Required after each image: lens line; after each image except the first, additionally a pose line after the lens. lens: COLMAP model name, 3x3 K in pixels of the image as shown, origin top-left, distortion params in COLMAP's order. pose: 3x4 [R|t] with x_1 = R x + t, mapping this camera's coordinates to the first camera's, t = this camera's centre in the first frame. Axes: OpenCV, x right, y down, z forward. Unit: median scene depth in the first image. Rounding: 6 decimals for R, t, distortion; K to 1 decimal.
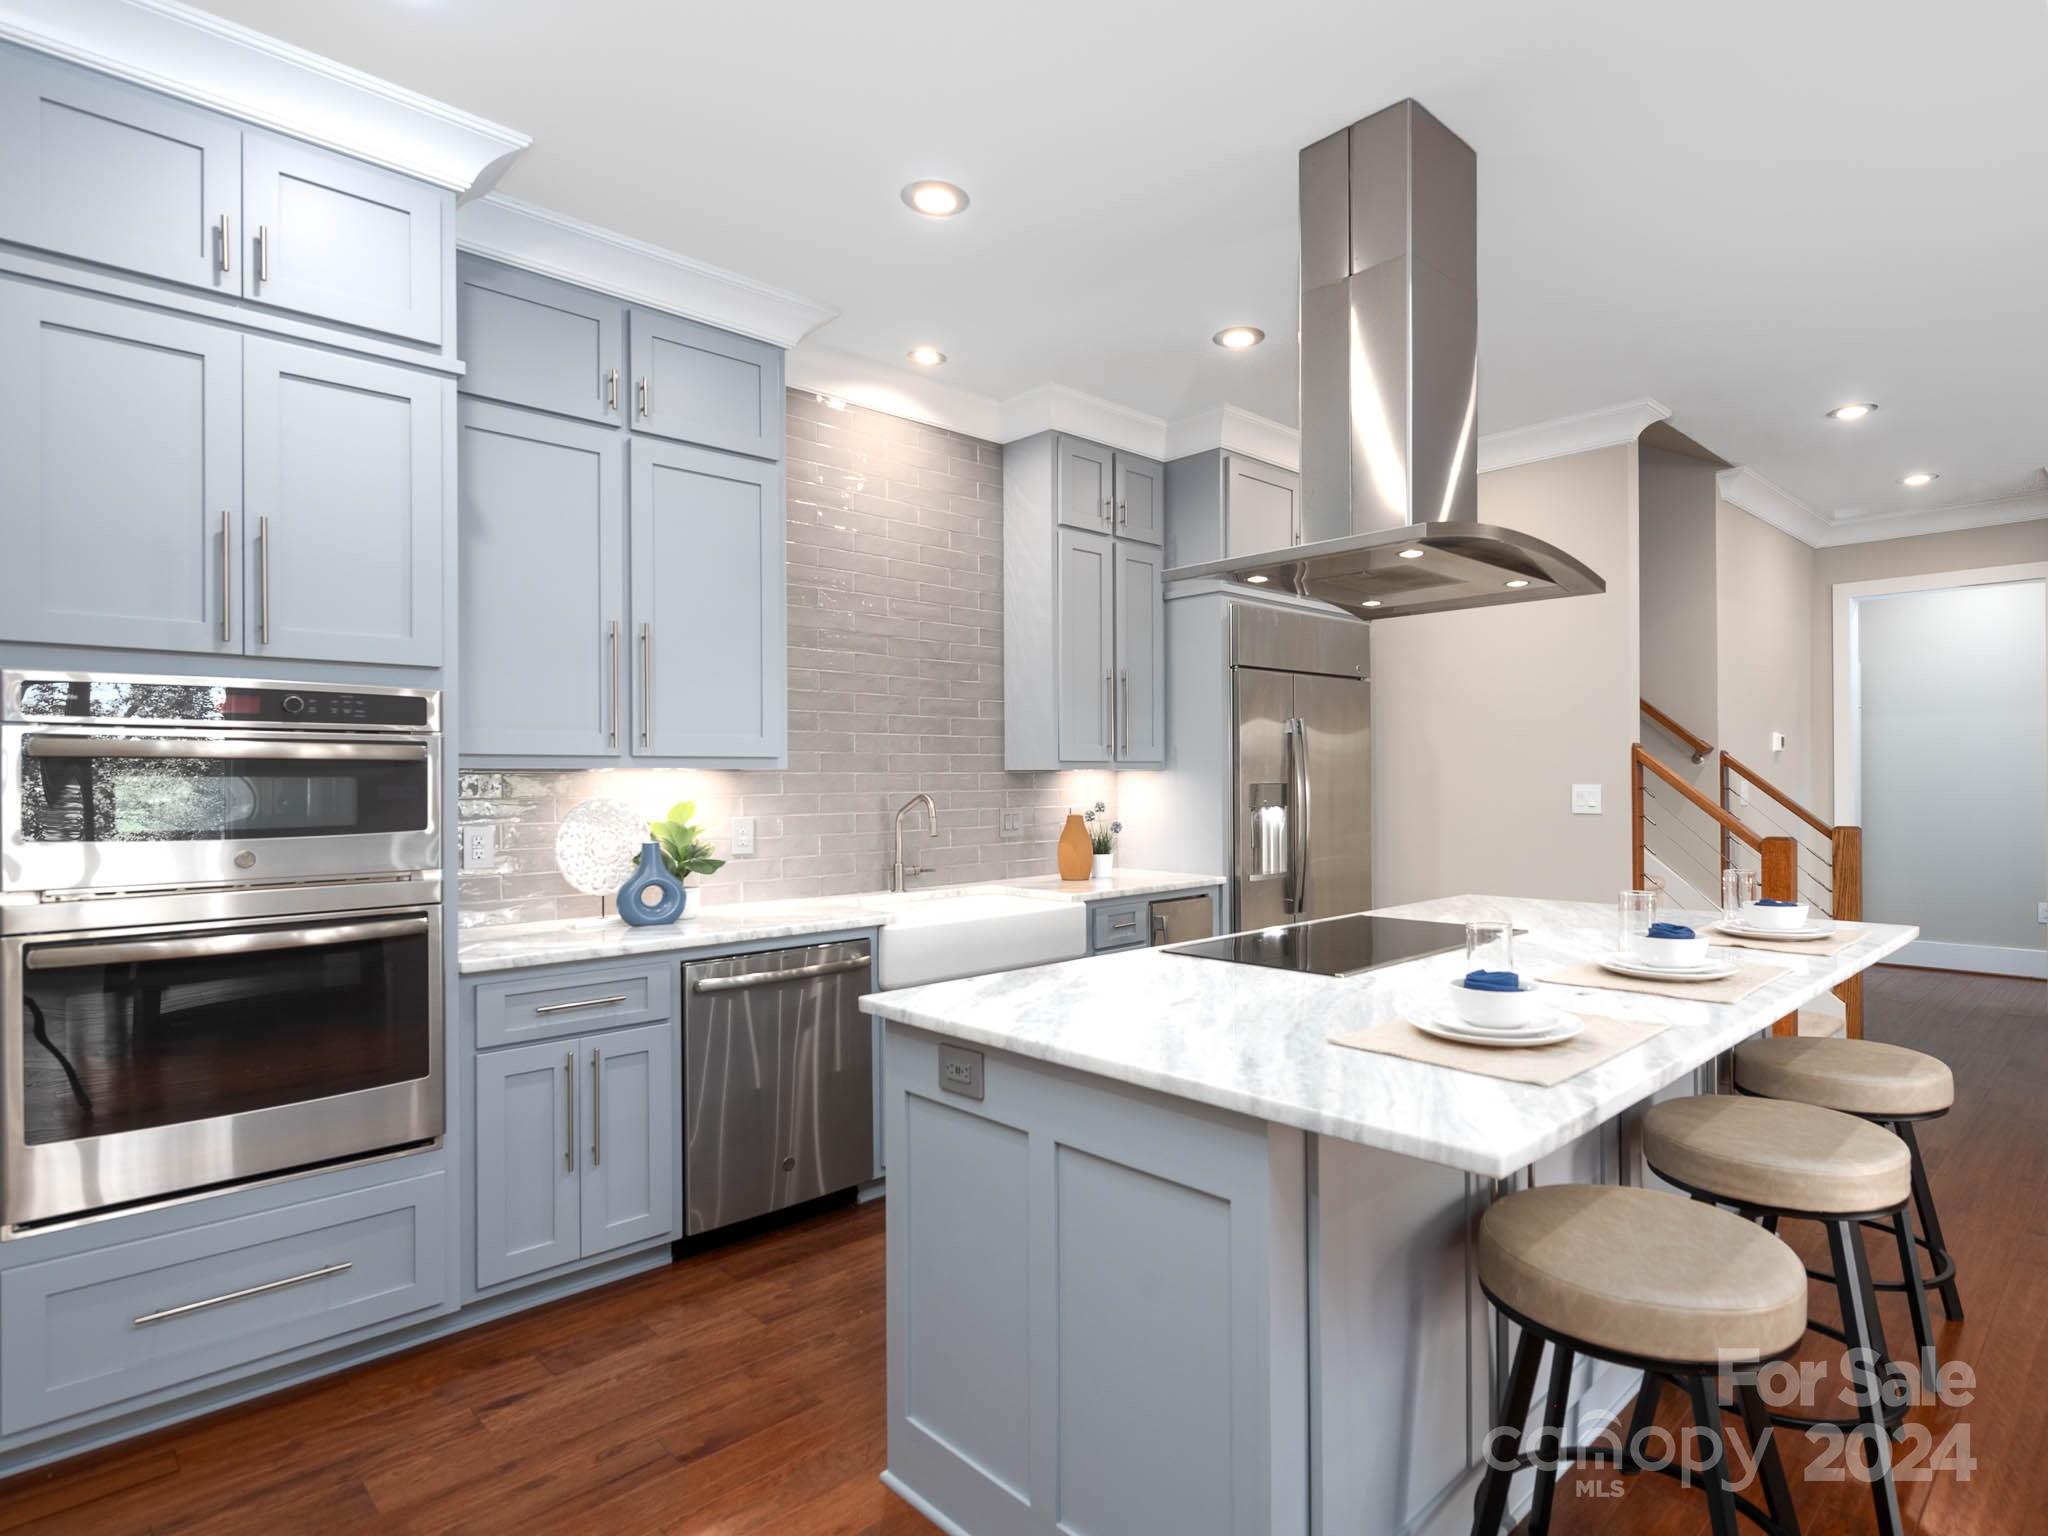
lens RADIAL K [[1072.9, 0, 1033.9], [0, 1072.9, 775.7], [0, 0, 1]] dist [0.005495, -0.000473]
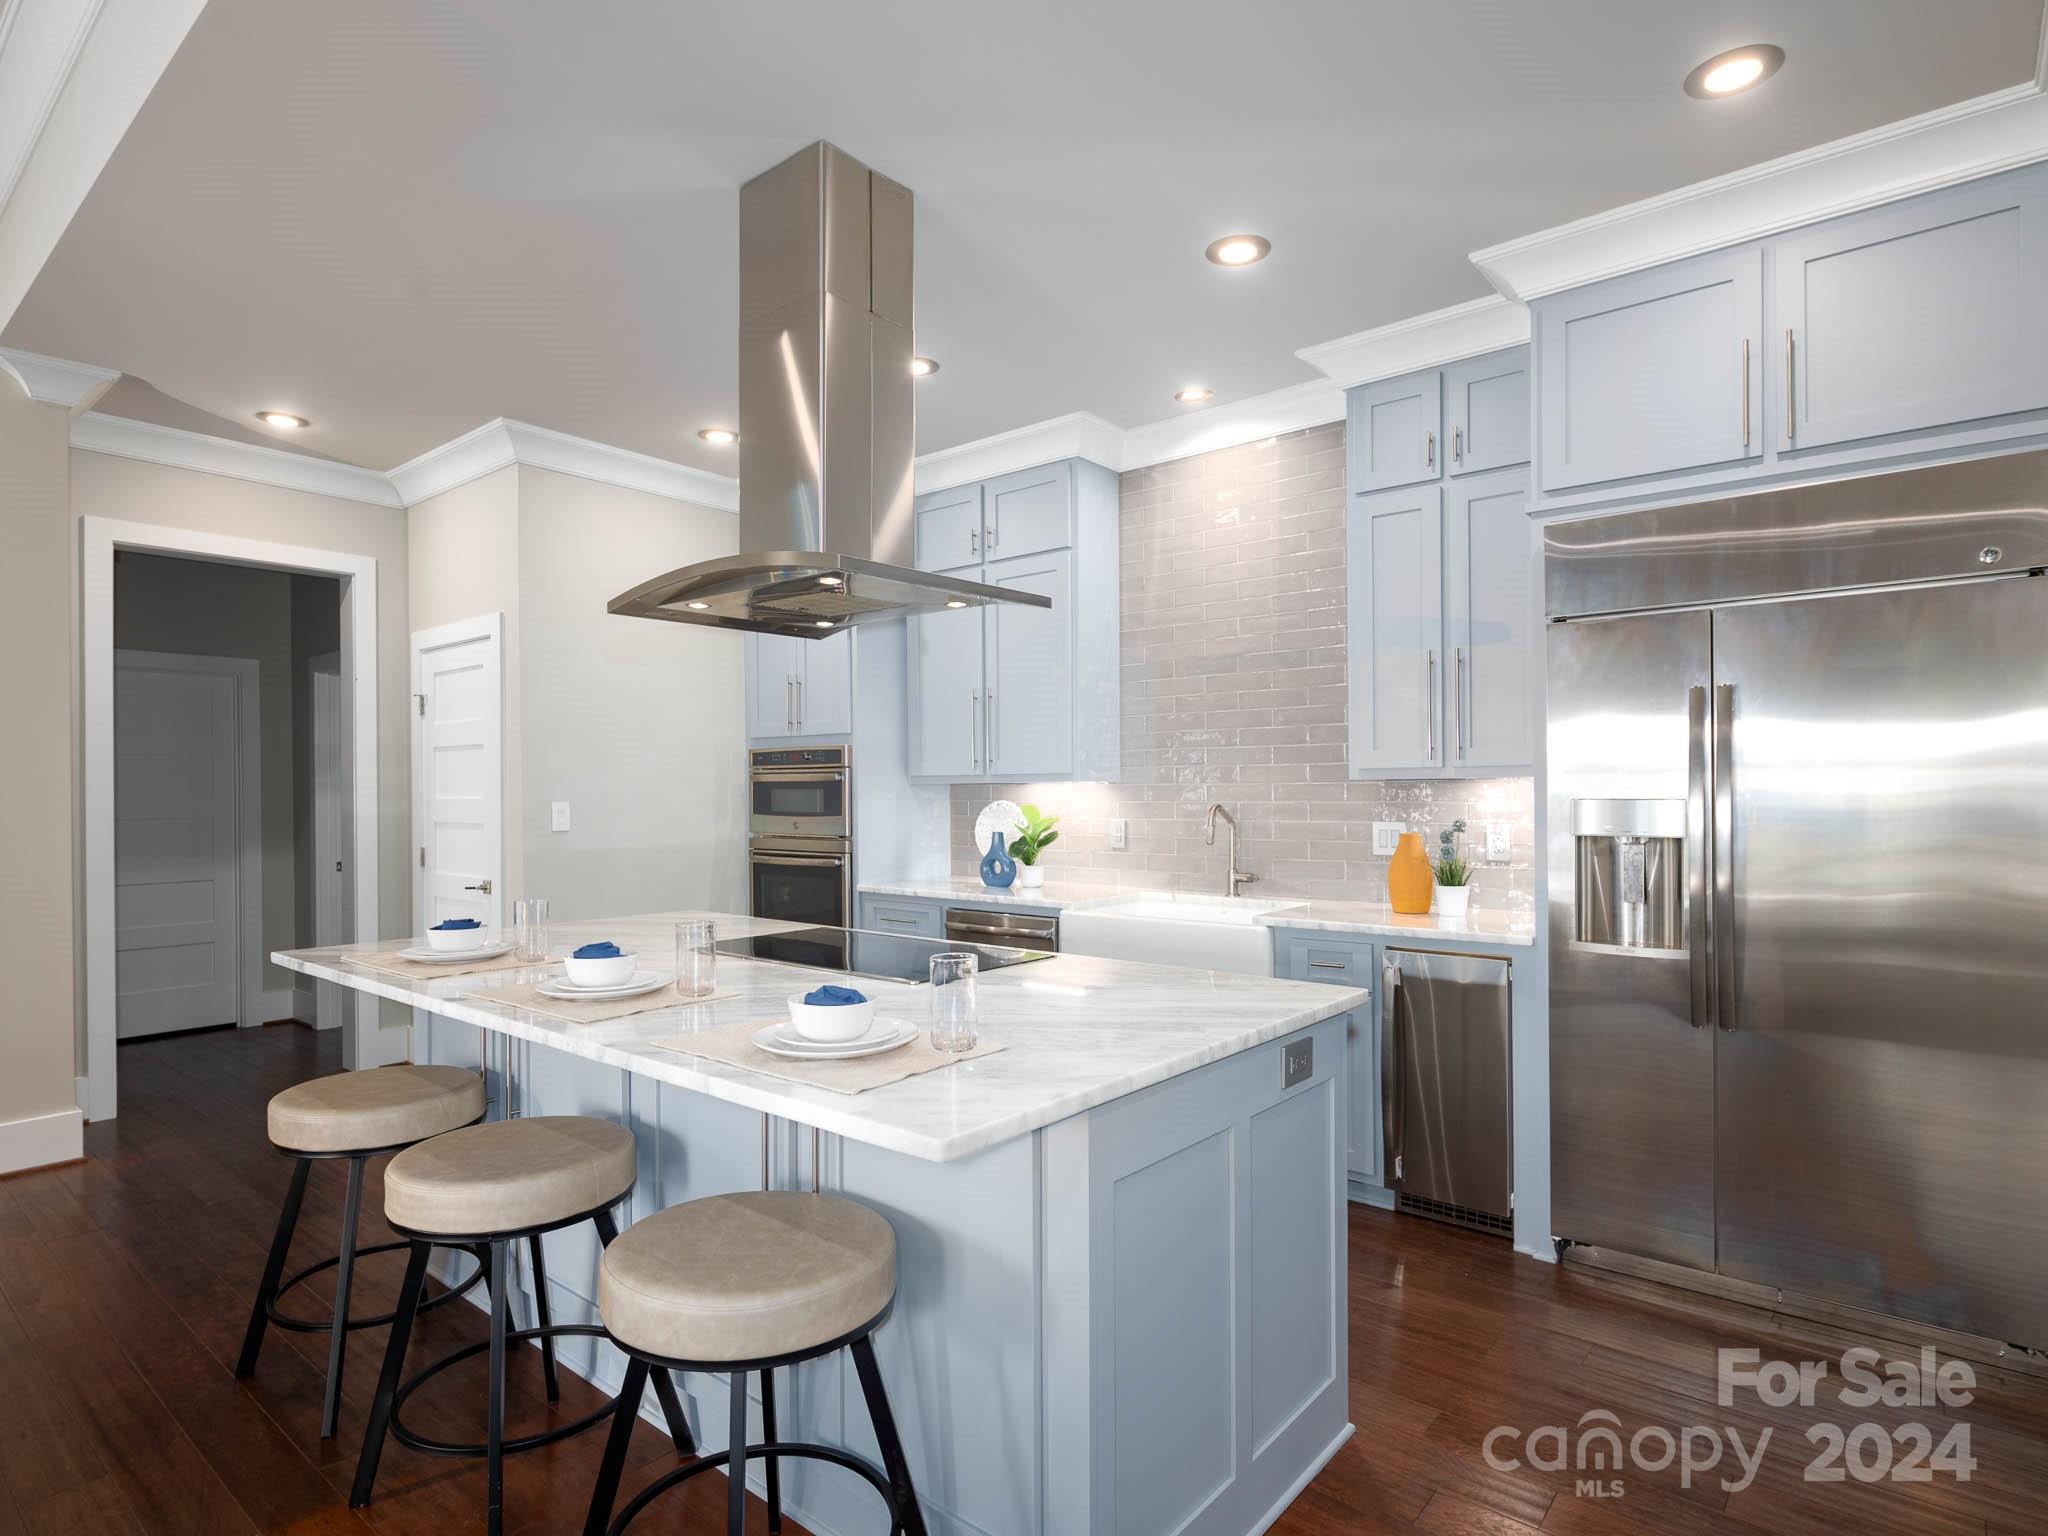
lens RADIAL K [[1072.9, 0, 1036.0], [0, 1072.9, 776.8], [0, 0, 1]] dist [0.005495, -0.000473]
pose [[0.139742, -0.001450, -0.990187, 0.965211], [0.012414, 0.999923, 0.000287, -0.012717], [0.990110, -0.012332, 0.139750, 0.713518]]
